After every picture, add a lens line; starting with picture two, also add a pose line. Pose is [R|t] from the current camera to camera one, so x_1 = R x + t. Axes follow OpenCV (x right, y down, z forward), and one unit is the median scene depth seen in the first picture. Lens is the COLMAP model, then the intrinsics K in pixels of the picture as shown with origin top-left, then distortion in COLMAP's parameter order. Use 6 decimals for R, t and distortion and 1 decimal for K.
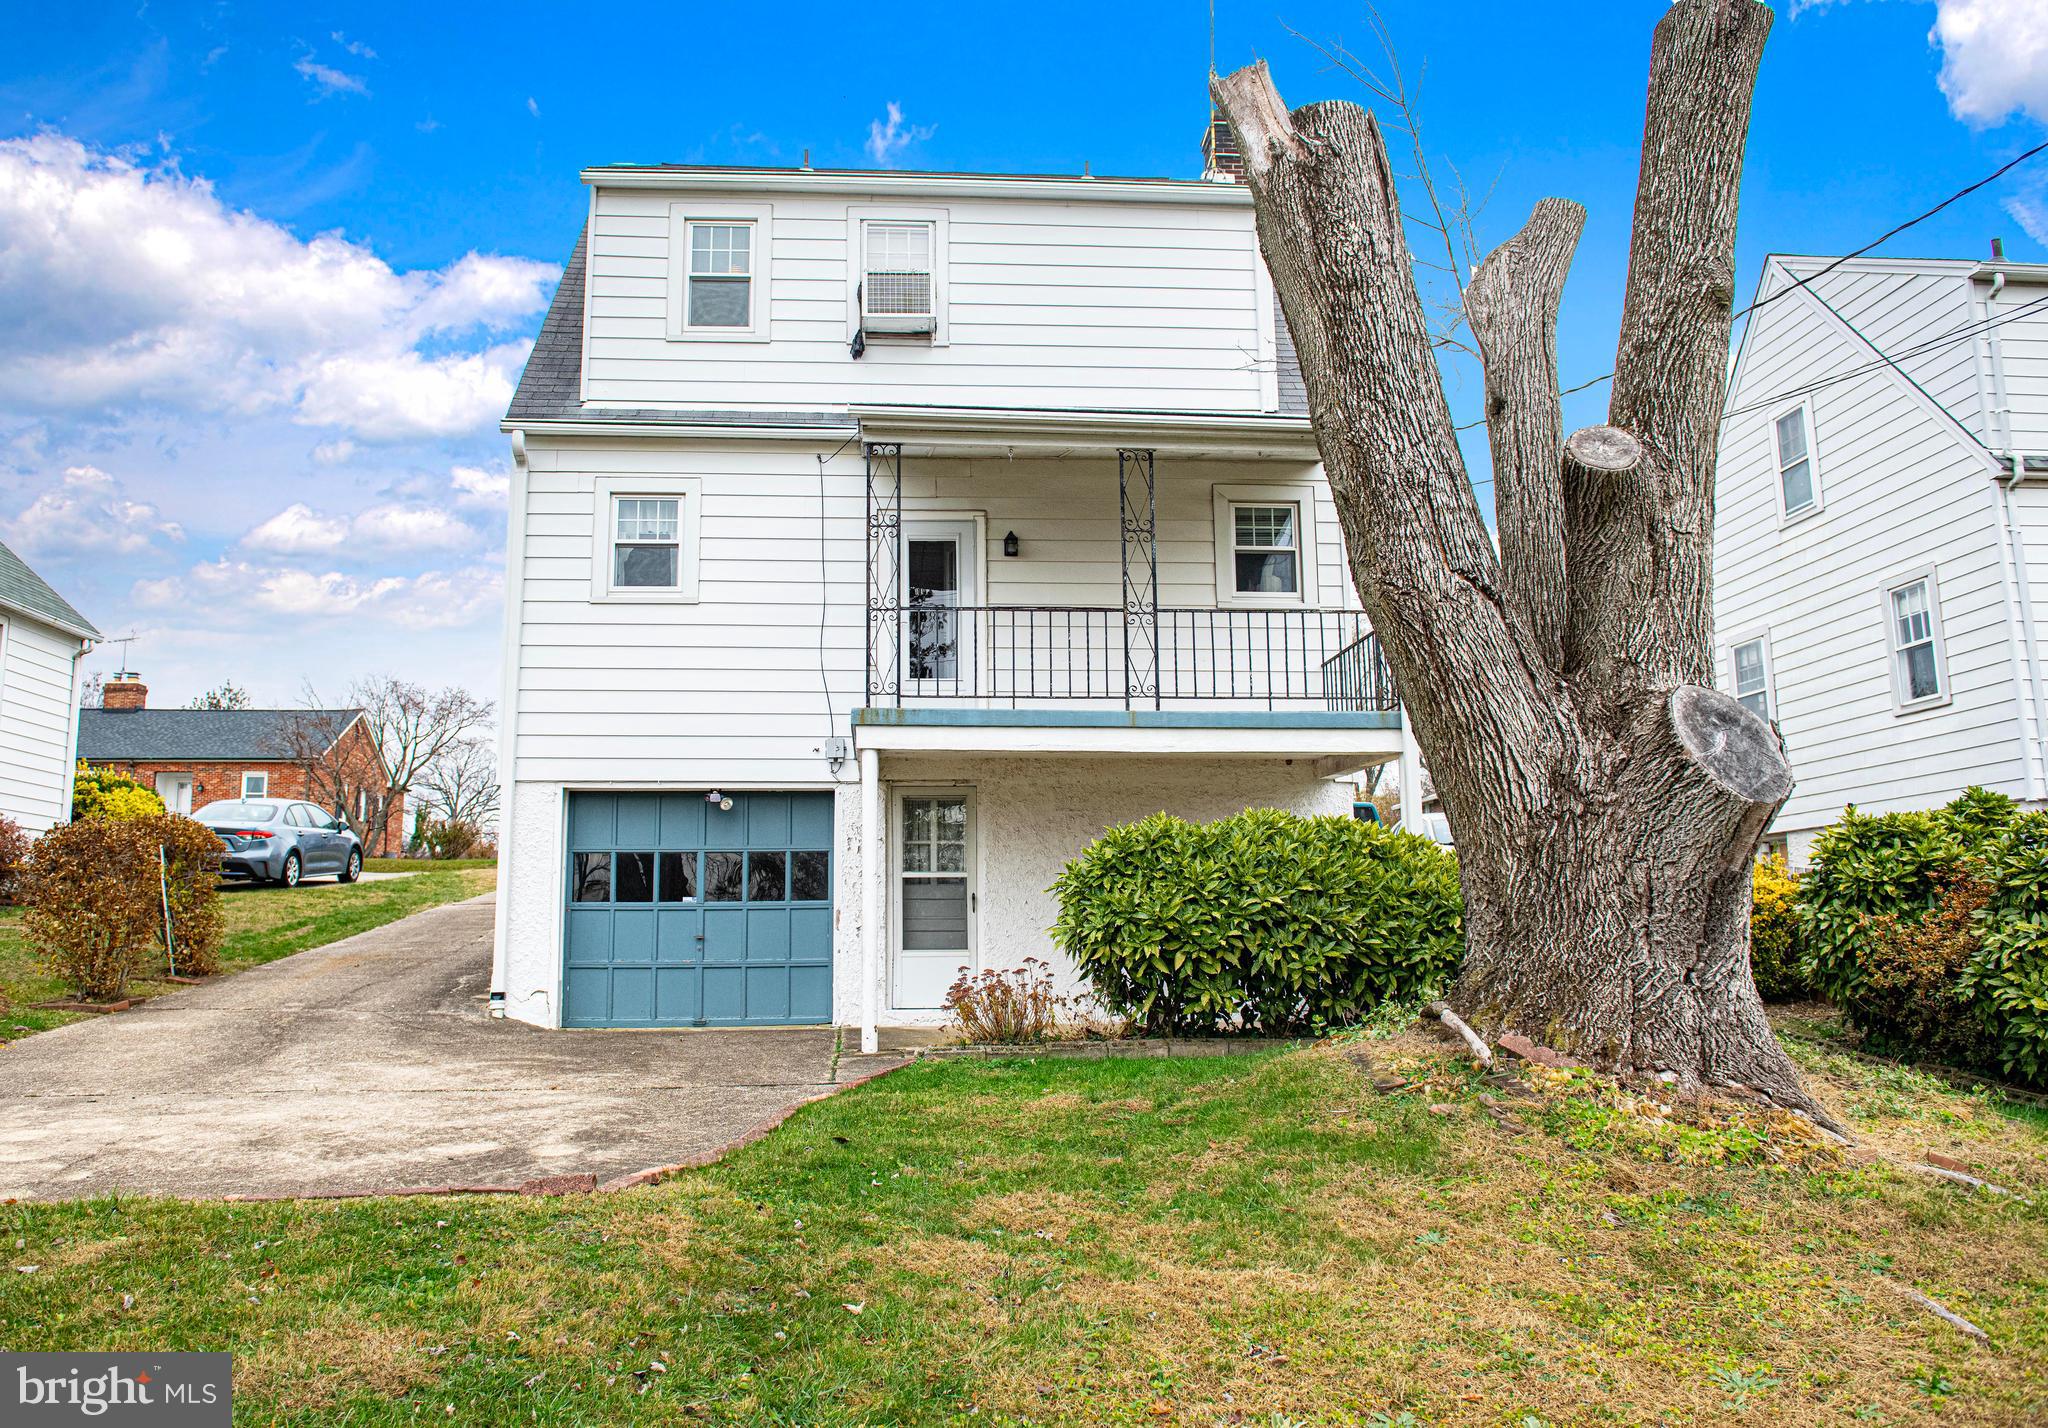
lens RADIAL K [[1565.7, 0, 1017.1], [0, 1565.7, 703.6], [0, 0, 1]] dist [-0.045536, -0.009515]
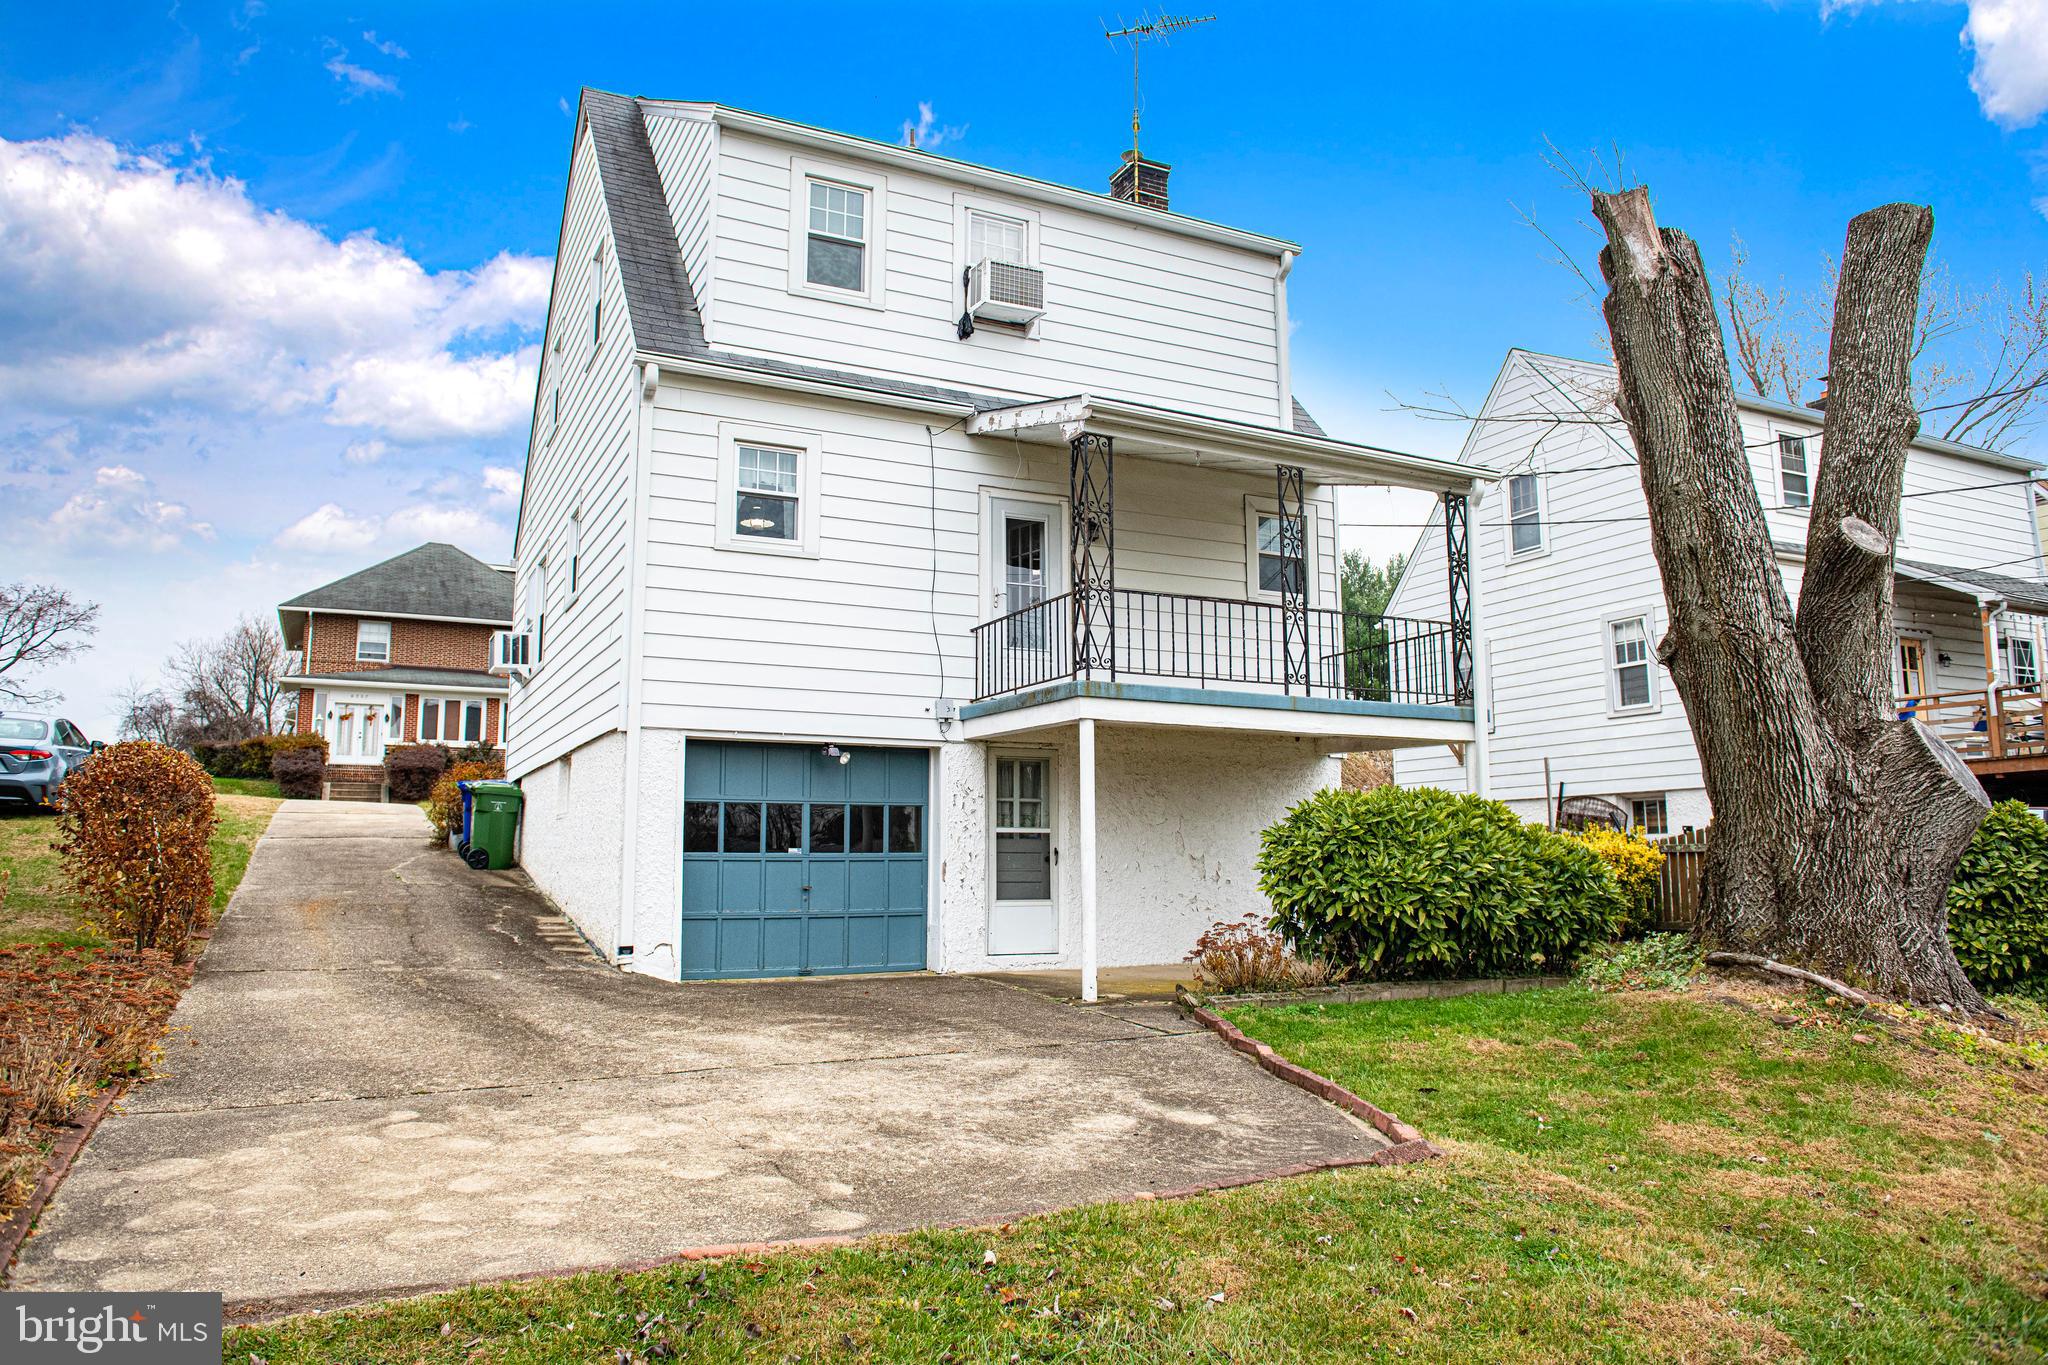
lens RADIAL K [[1413.4, 0, 1030.6], [0, 1413.4, 671.9], [0, 0, 1]] dist [-0.048065, -0.002841]
pose [[0.922557, 0.059401, 0.381262, -0.423328], [-0.065635, 0.997838, 0.003355, -0.003166], [-0.380238, -0.028119, 0.924461, 0.099270]]
